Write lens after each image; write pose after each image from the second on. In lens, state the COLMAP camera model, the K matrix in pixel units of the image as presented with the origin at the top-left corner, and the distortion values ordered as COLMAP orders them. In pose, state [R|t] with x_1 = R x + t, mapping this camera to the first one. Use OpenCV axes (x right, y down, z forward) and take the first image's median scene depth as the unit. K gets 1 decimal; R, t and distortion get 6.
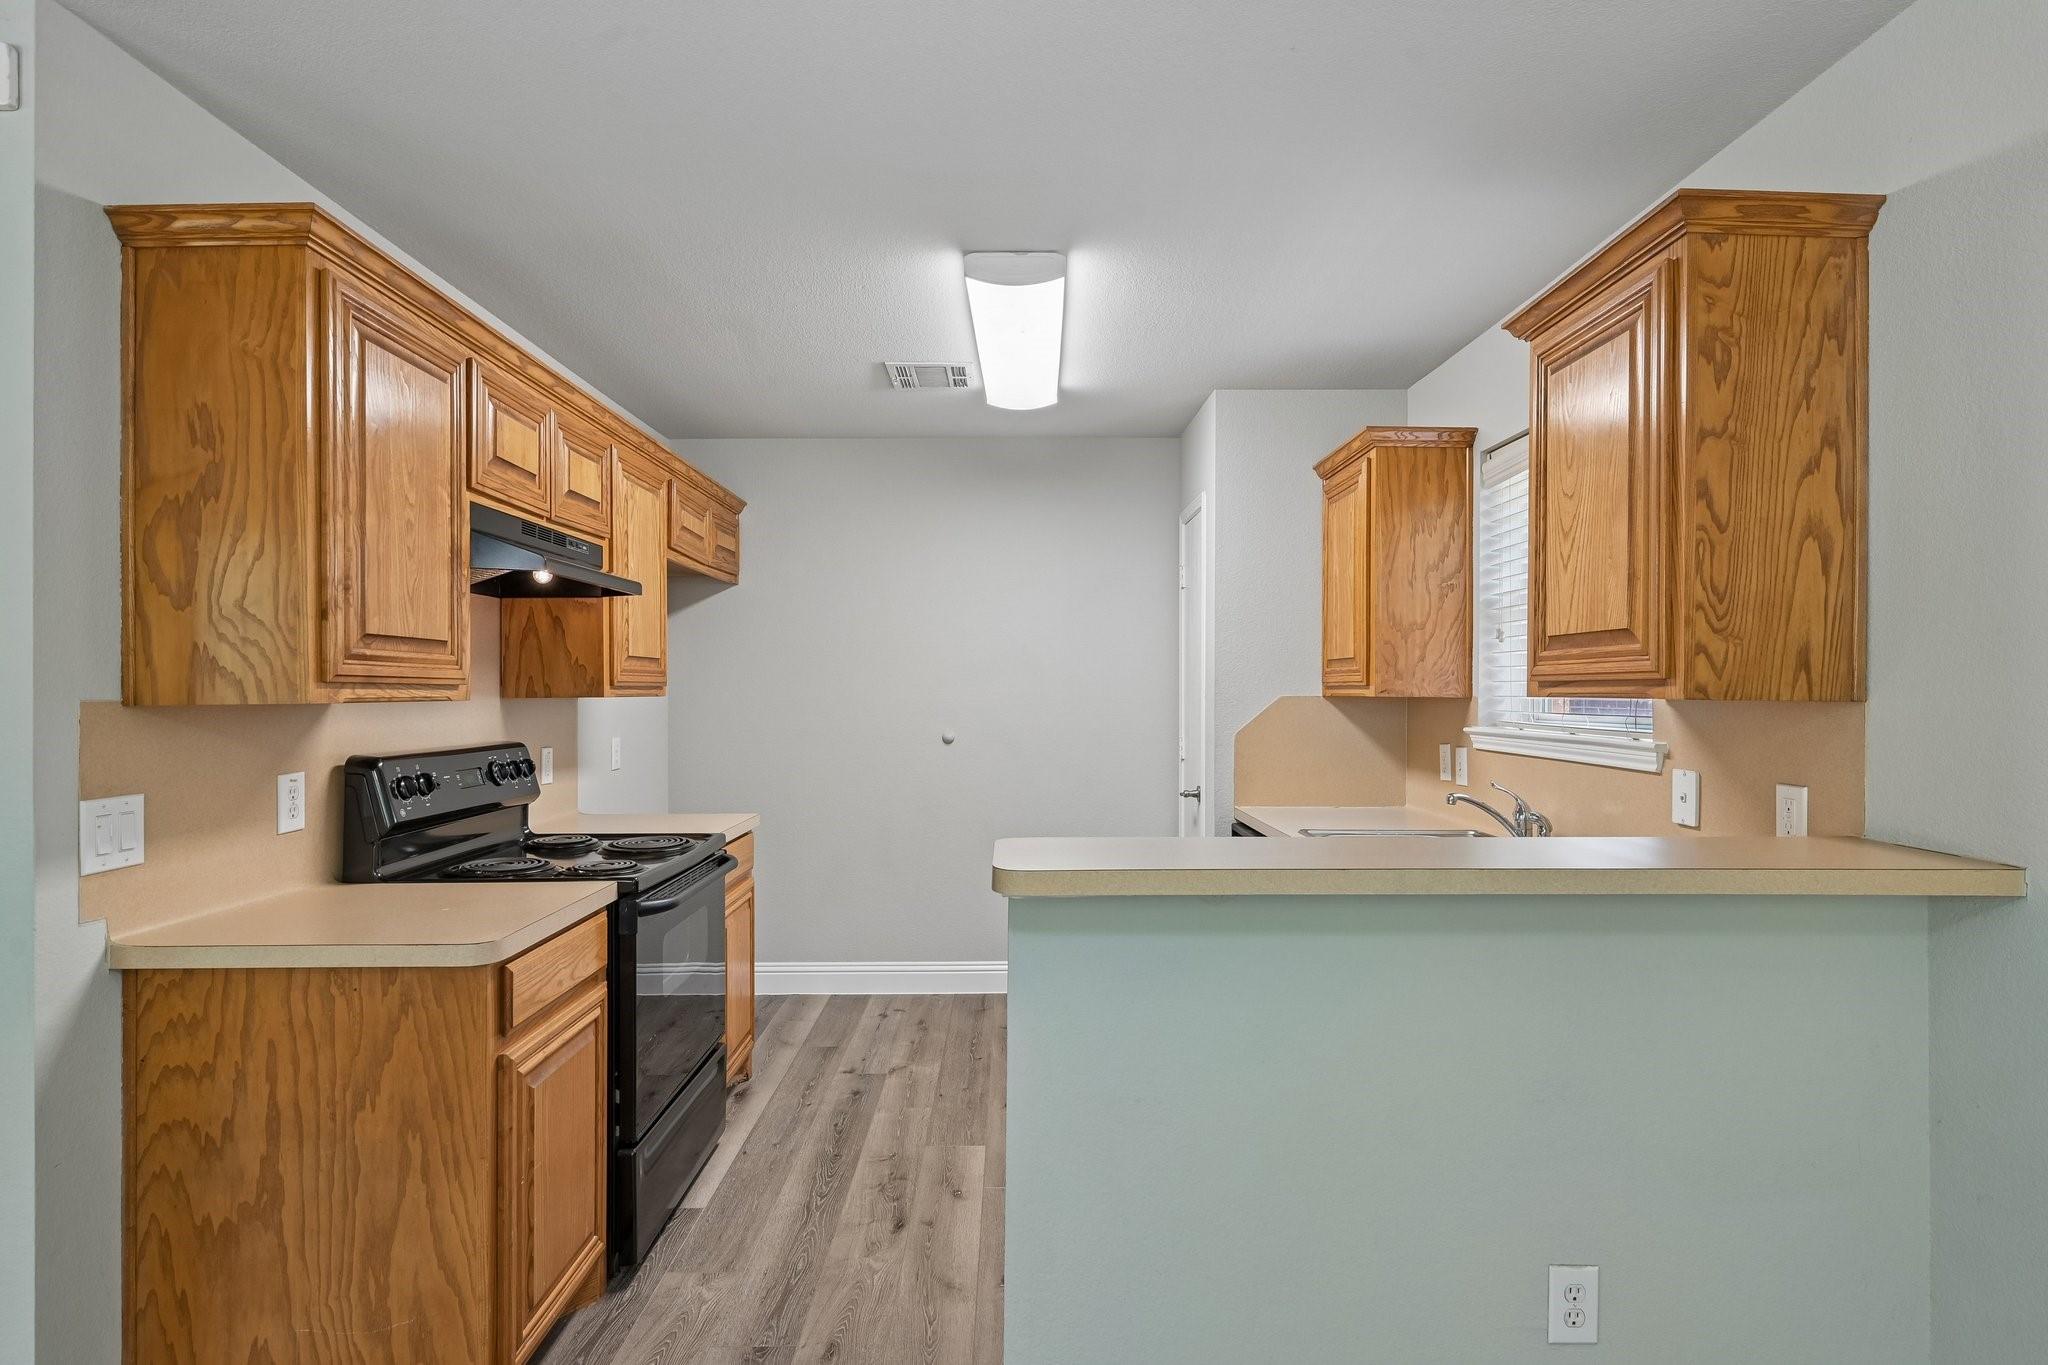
lens RADIAL K [[1106.2, 0, 1025.8], [0, 1106.2, 689.1], [0, 0, 1]] dist [0.012477, -0.000239]
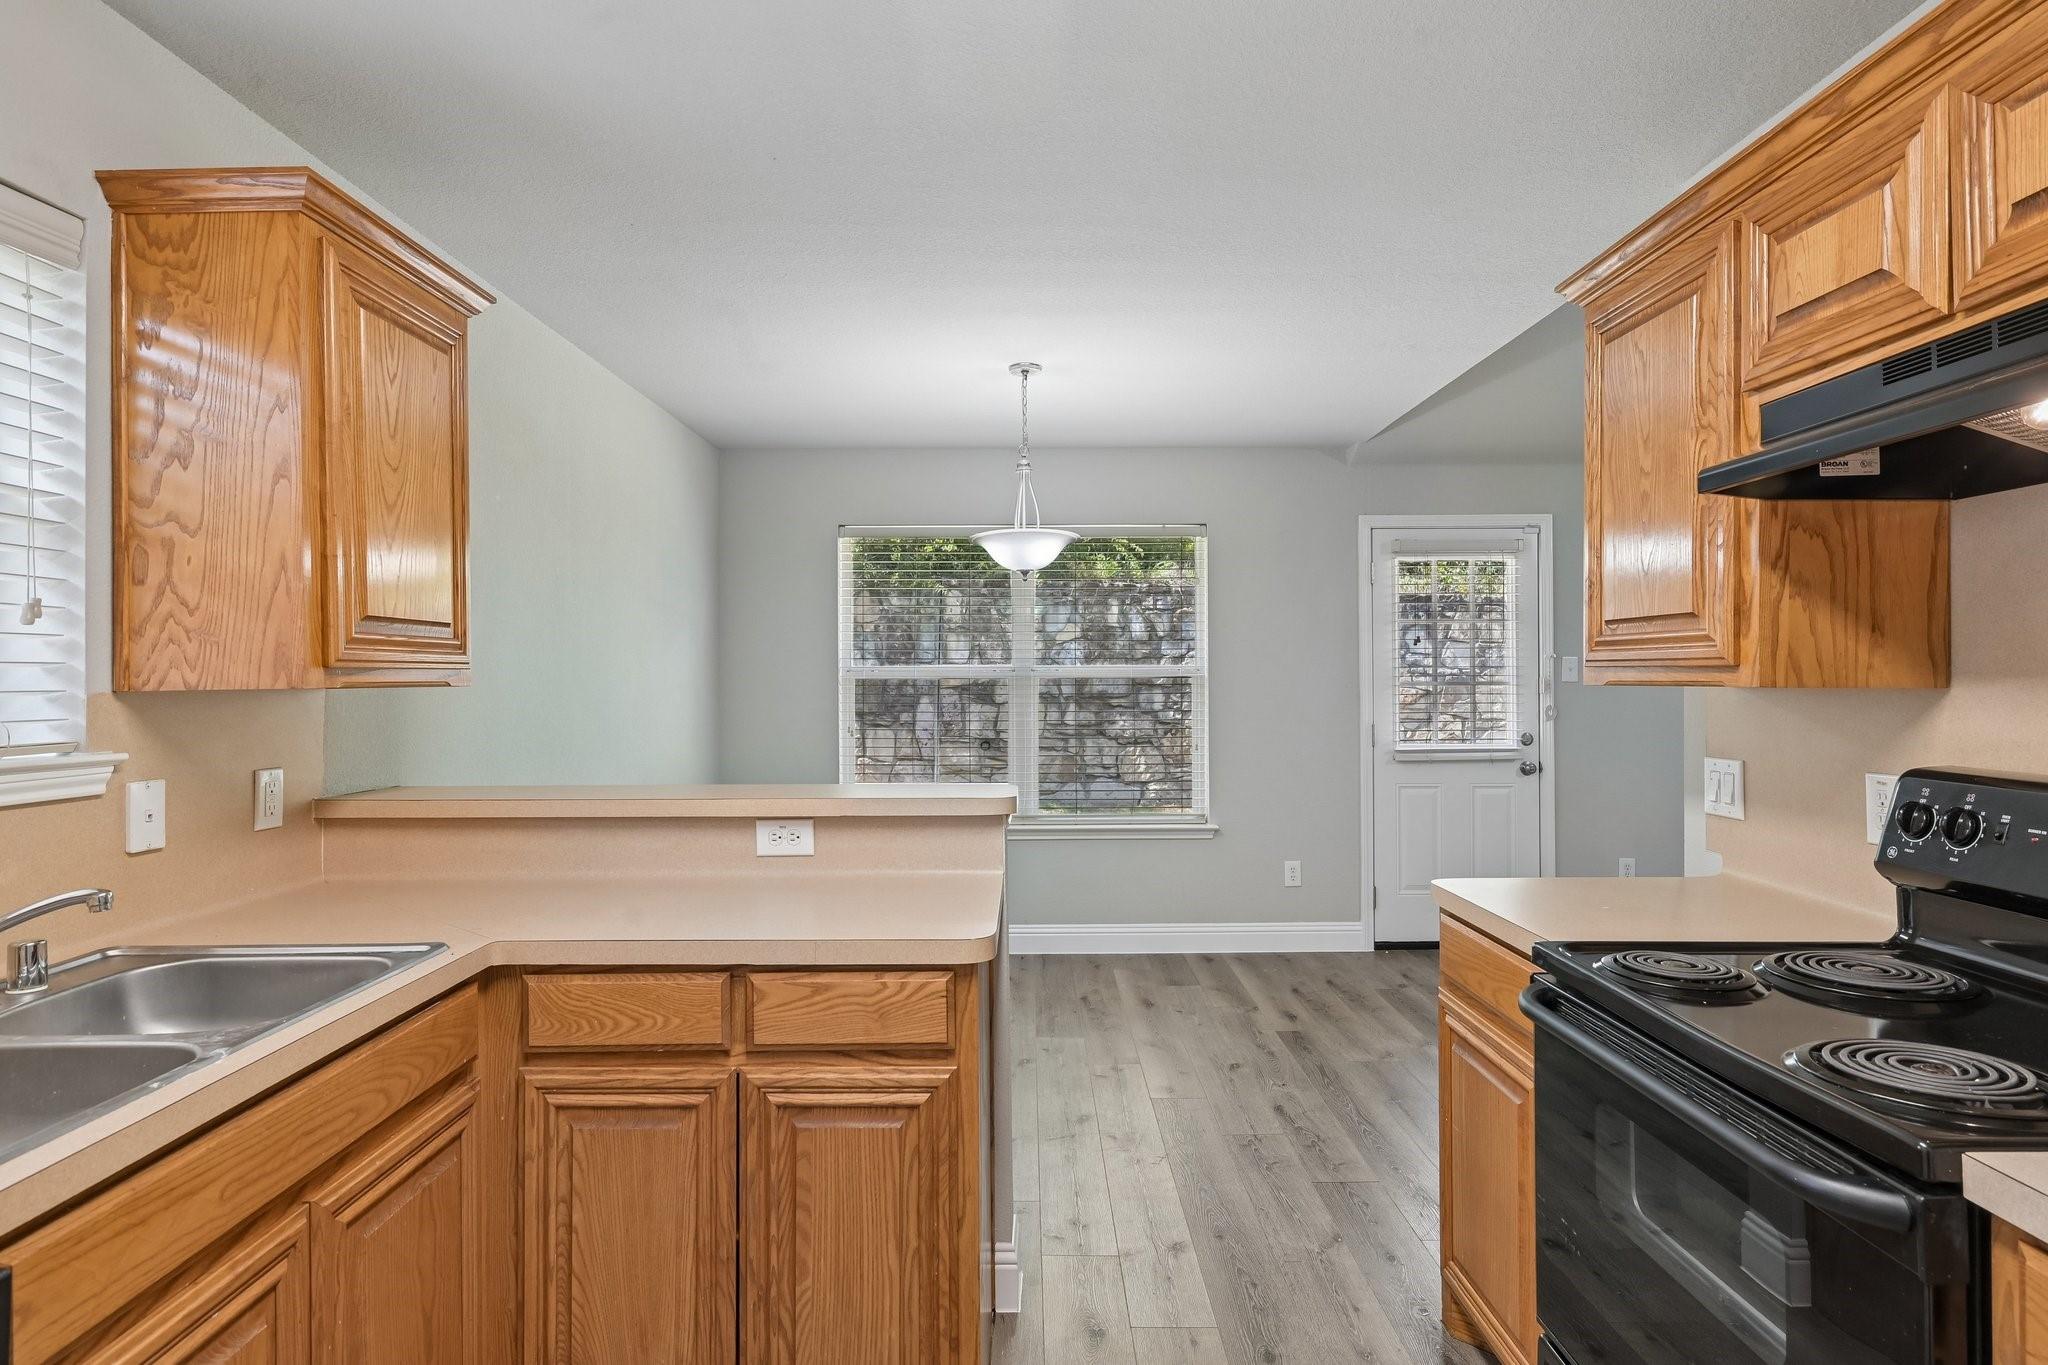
lens RADIAL K [[1106.2, 0, 1028.6], [0, 1106.2, 670.2], [0, 0, 1]] dist [0.012477, -0.000239]
pose [[-0.999973, 0.004460, 0.005874, -0.039858], [0.004424, 0.999972, -0.006080, 0.001790], [-0.005901, -0.006054, -0.999964, 1.840565]]
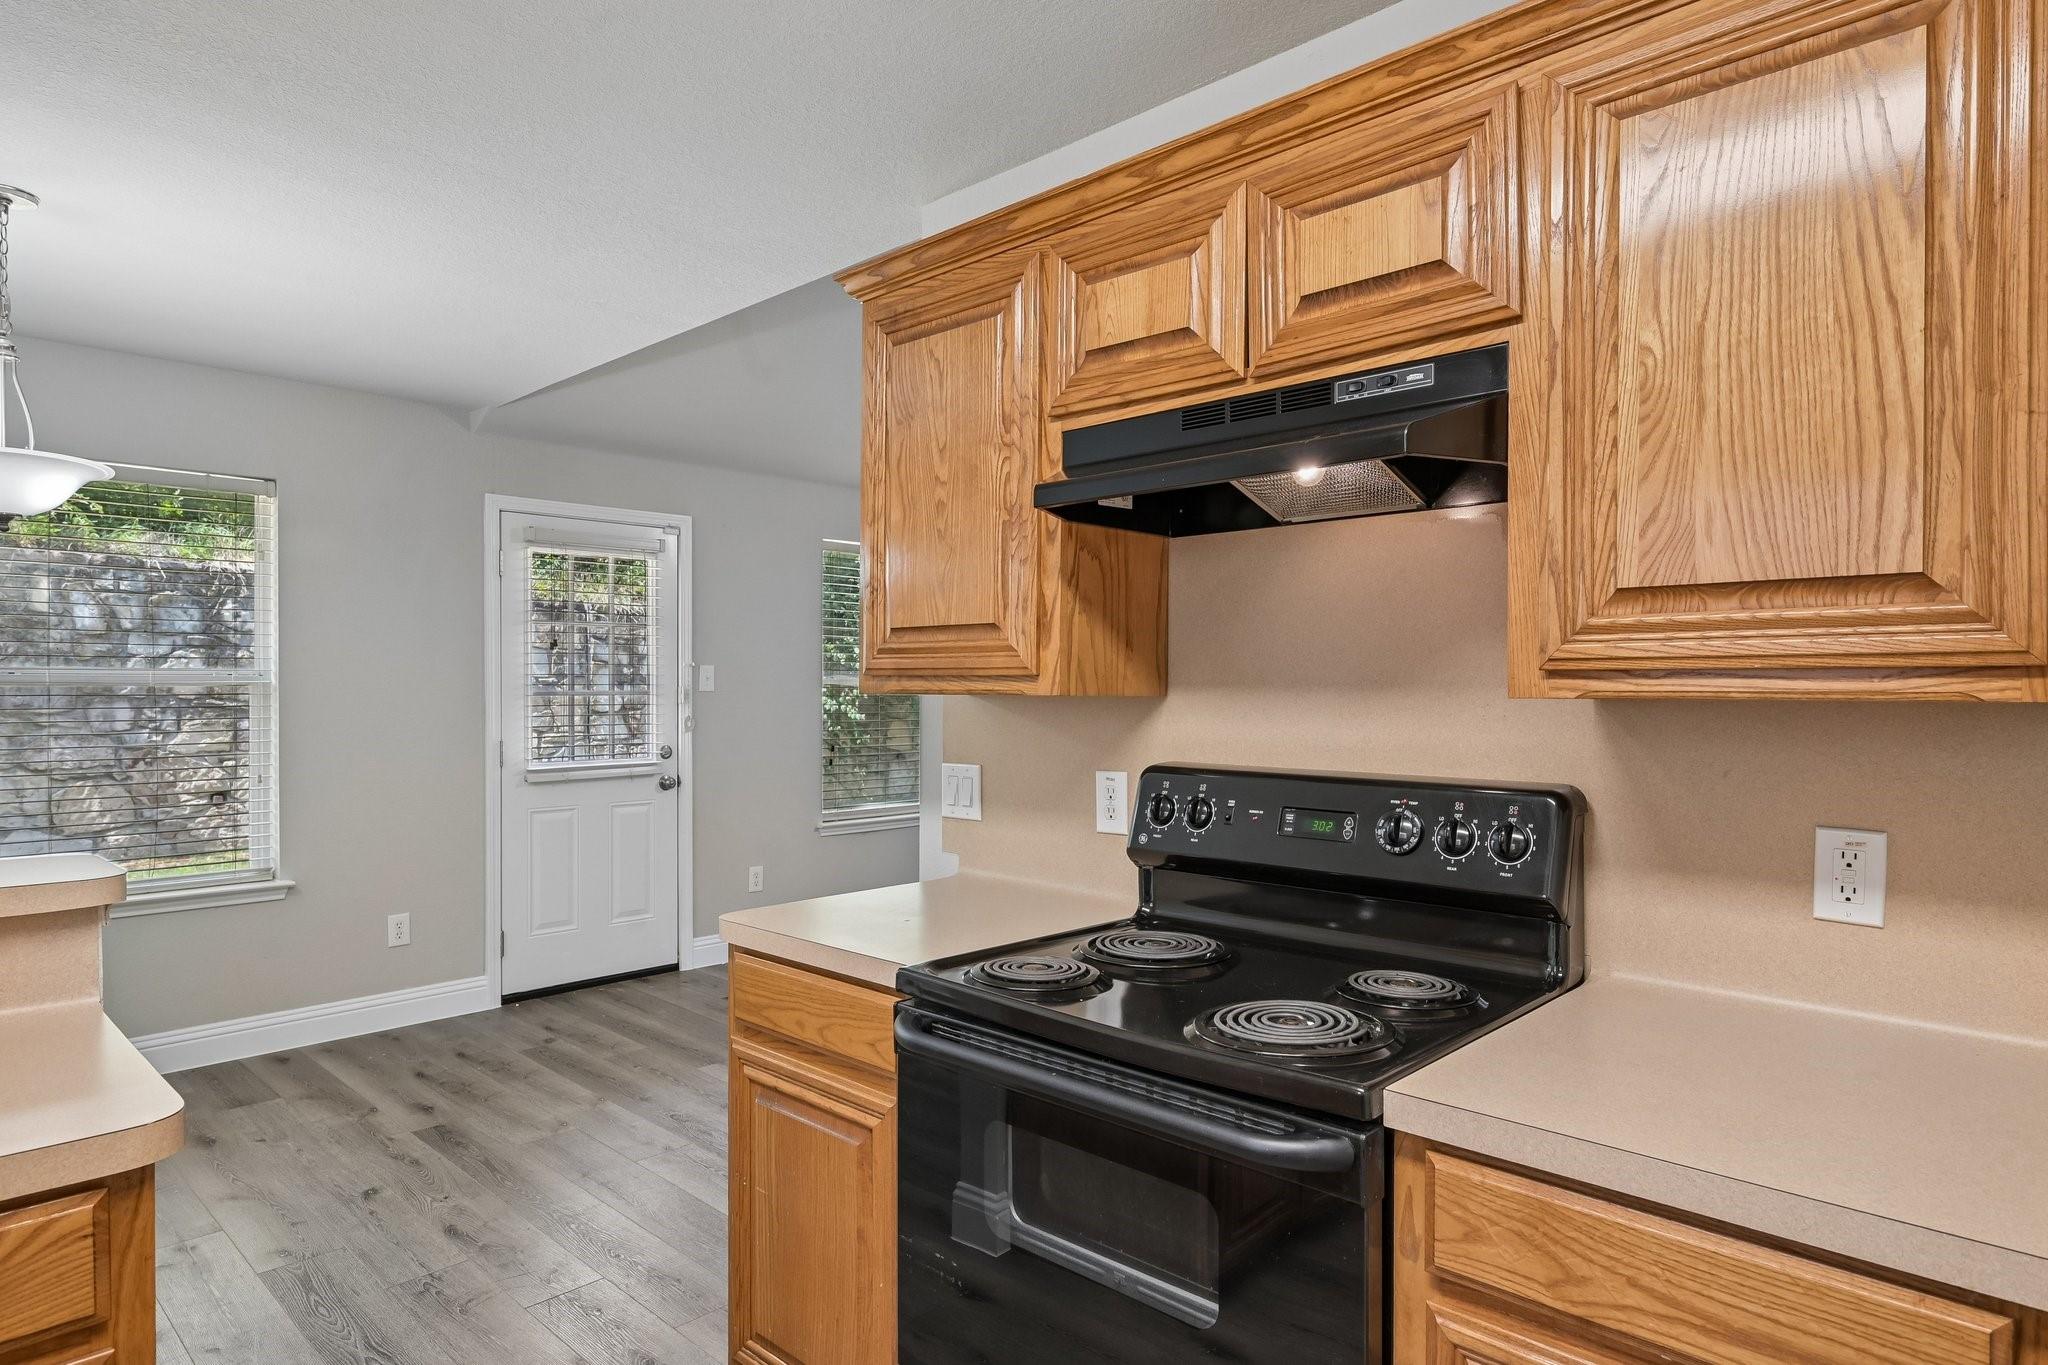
lens RADIAL K [[1187.8, 0, 1027.9], [0, 1187.8, 695.7], [0, 0, 1]] dist [0.003404, 0.006360]
pose [[-0.703047, 0.005939, -0.711119, 0.100263], [-0.000761, 0.999958, 0.009103, 0.003139], [0.711143, 0.006941, -0.703013, 1.670219]]
